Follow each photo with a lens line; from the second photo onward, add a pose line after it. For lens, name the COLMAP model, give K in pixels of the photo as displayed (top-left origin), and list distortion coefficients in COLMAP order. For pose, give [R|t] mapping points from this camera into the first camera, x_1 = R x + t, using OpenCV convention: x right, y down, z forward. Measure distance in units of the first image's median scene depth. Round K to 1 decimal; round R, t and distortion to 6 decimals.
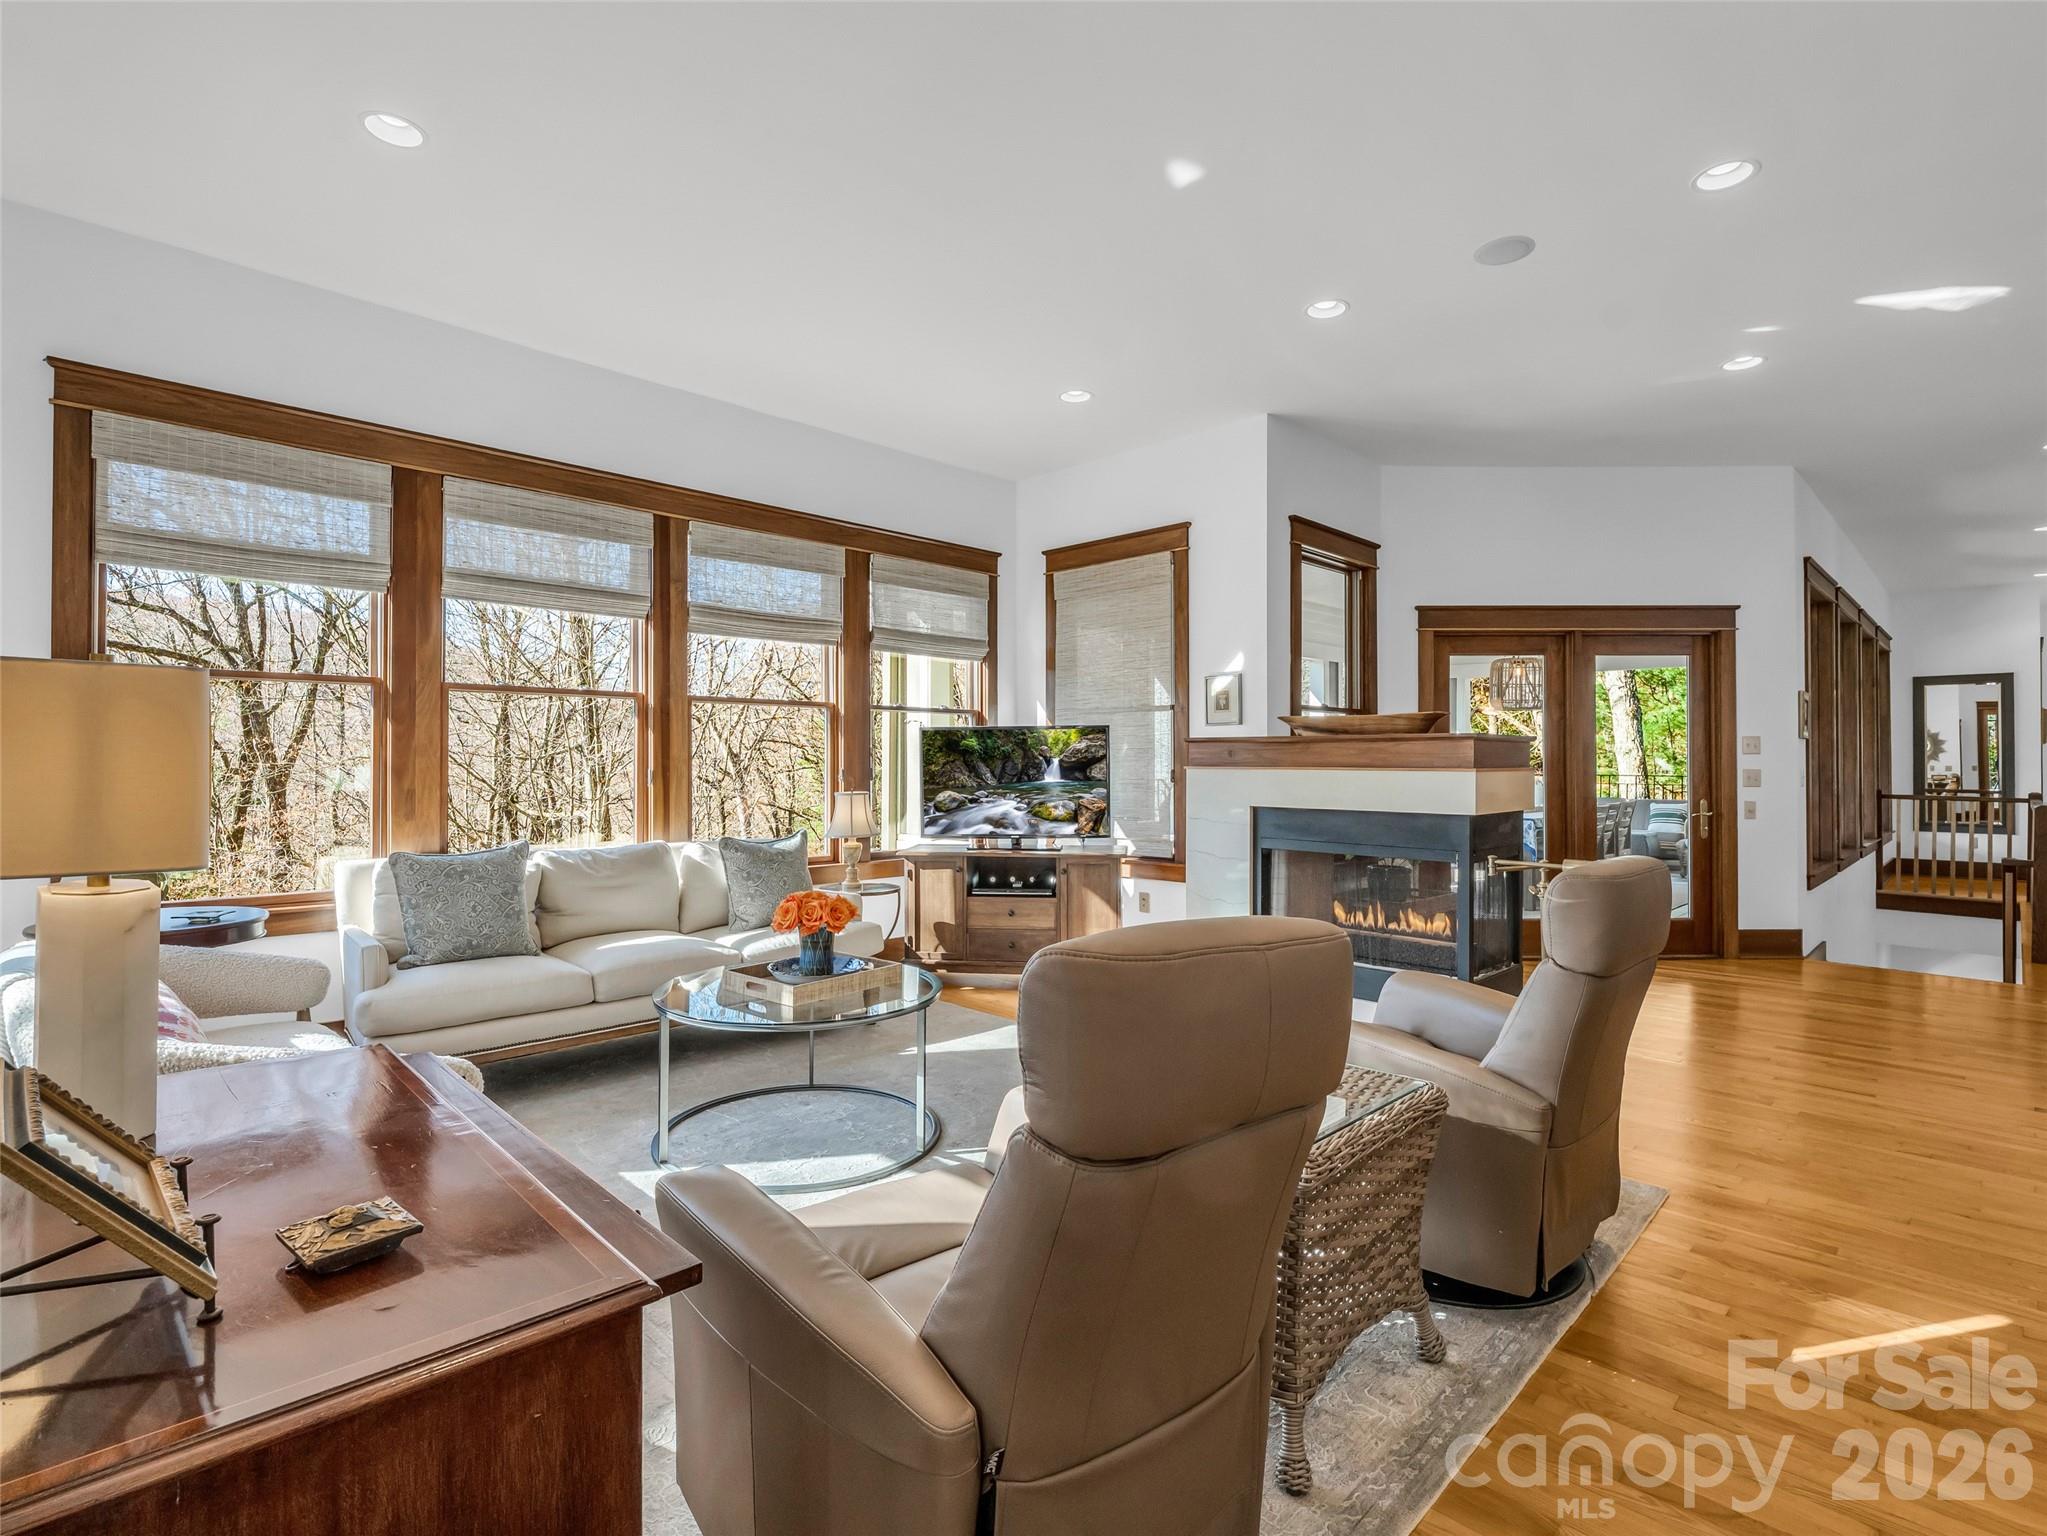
lens RADIAL K [[1008.6, 0, 1020.0], [0, 1008.6, 750.3], [0, 0, 1]] dist [-0.022202, -0.000430]
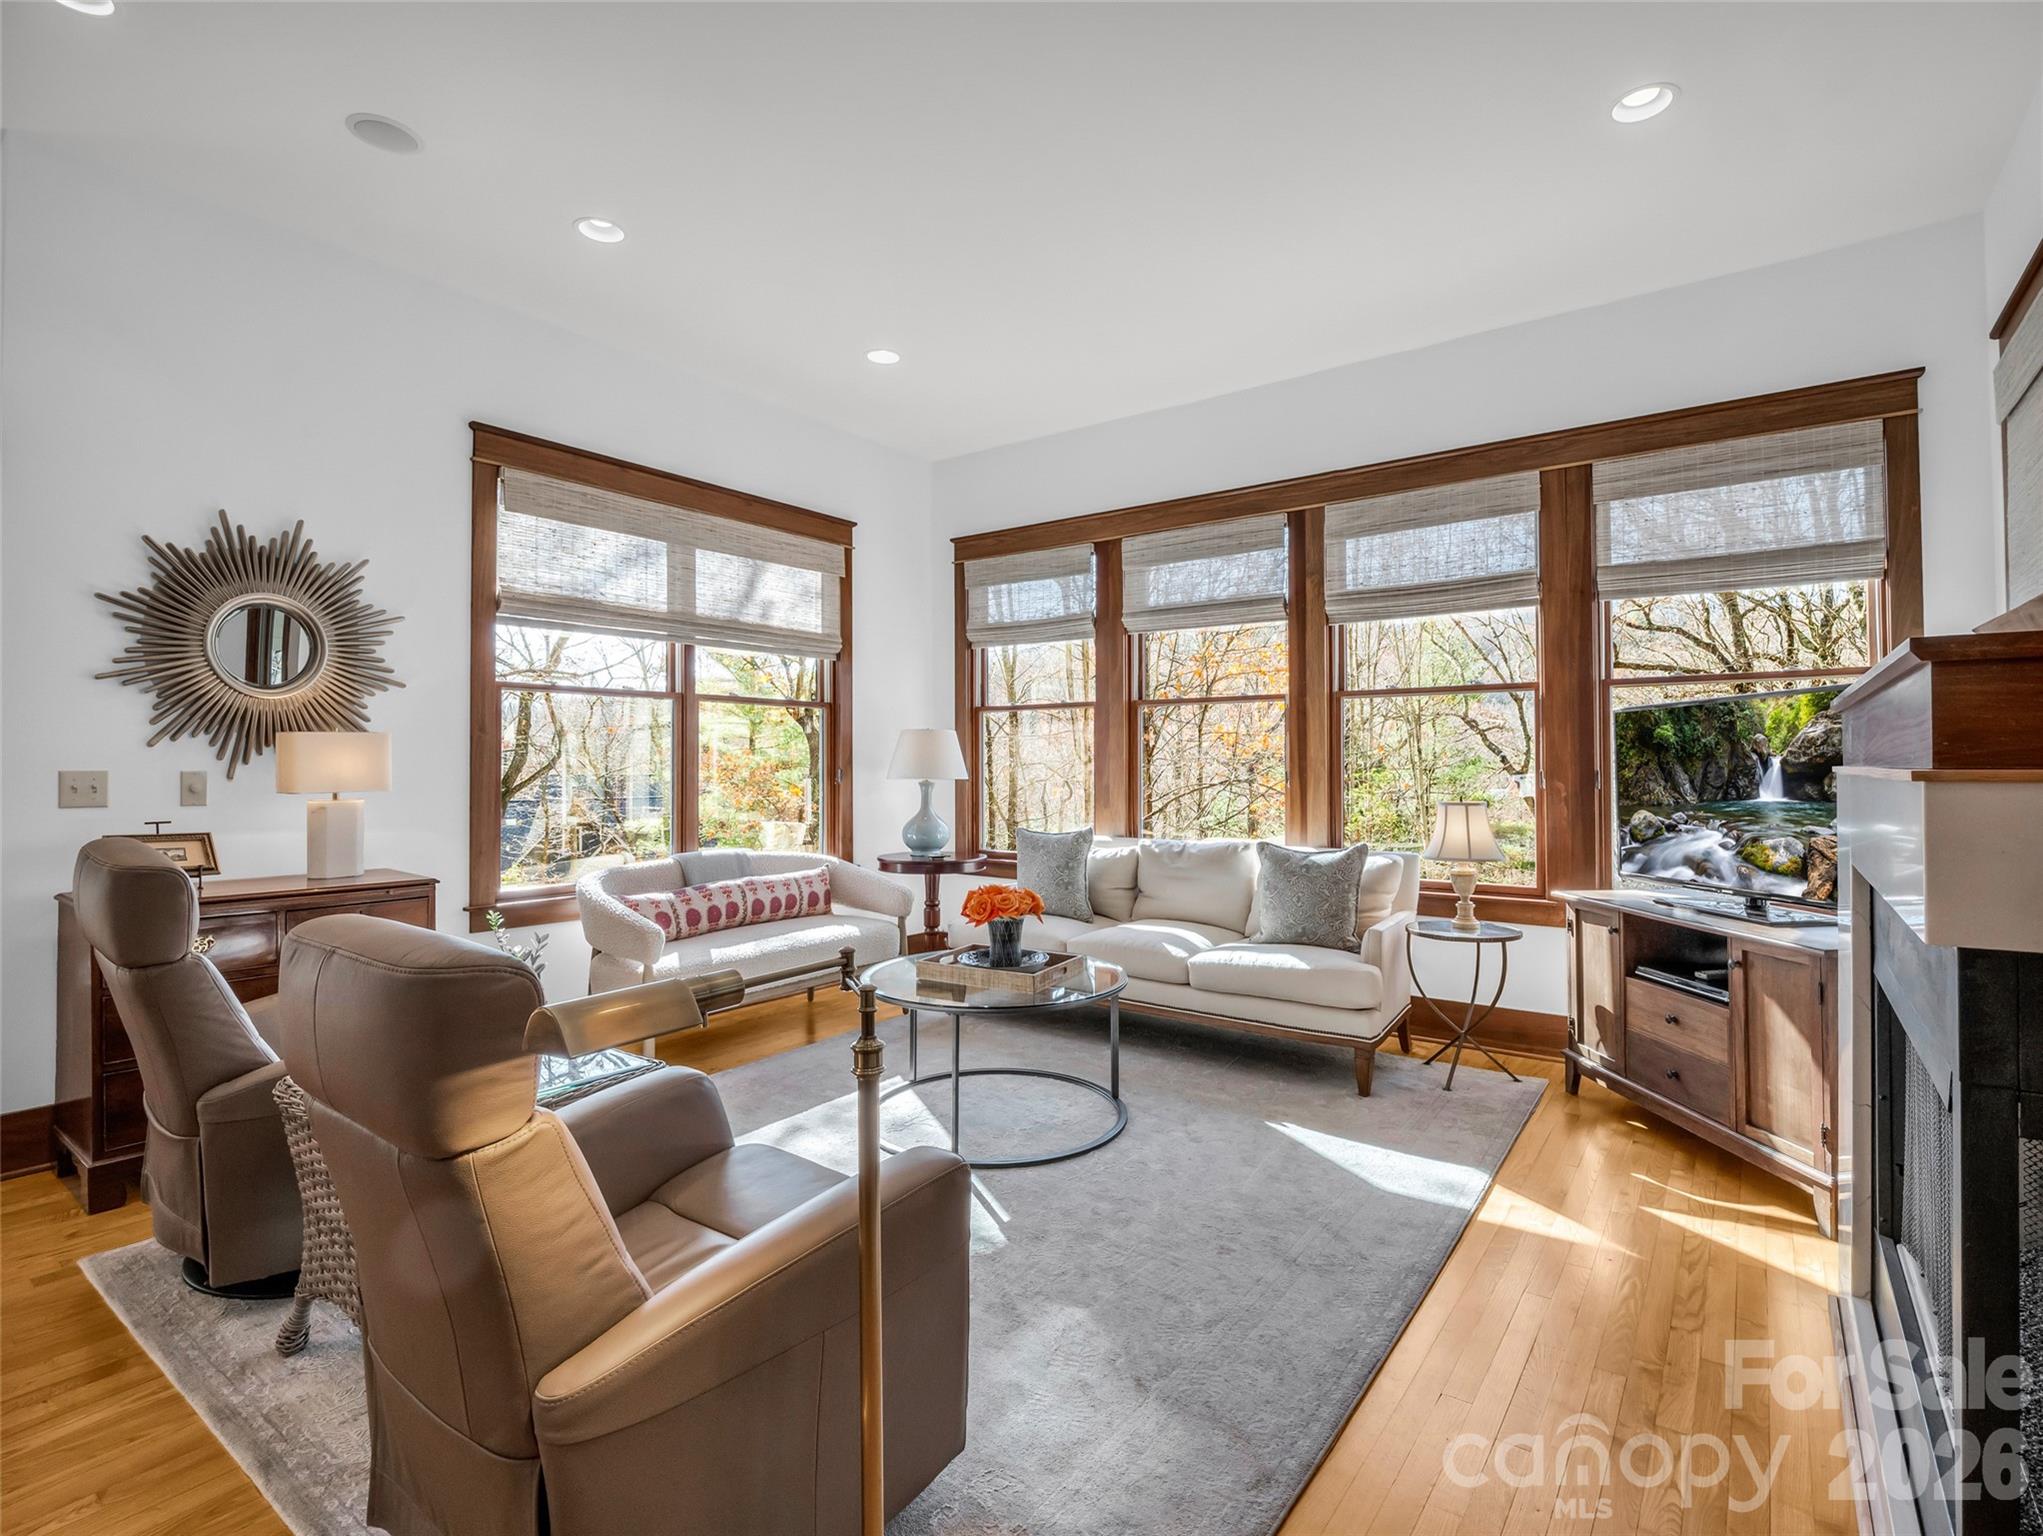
lens RADIAL K [[1007.6, 0, 1027.4], [0, 1007.6, 754.2], [0, 0, 1]] dist [-0.003238, -0.000399]
pose [[0.169842, -0.009422, -0.985426, 0.498163], [0.004090, 0.999952, -0.008856, 0.009103], [0.985463, -0.002527, 0.169873, 0.511936]]
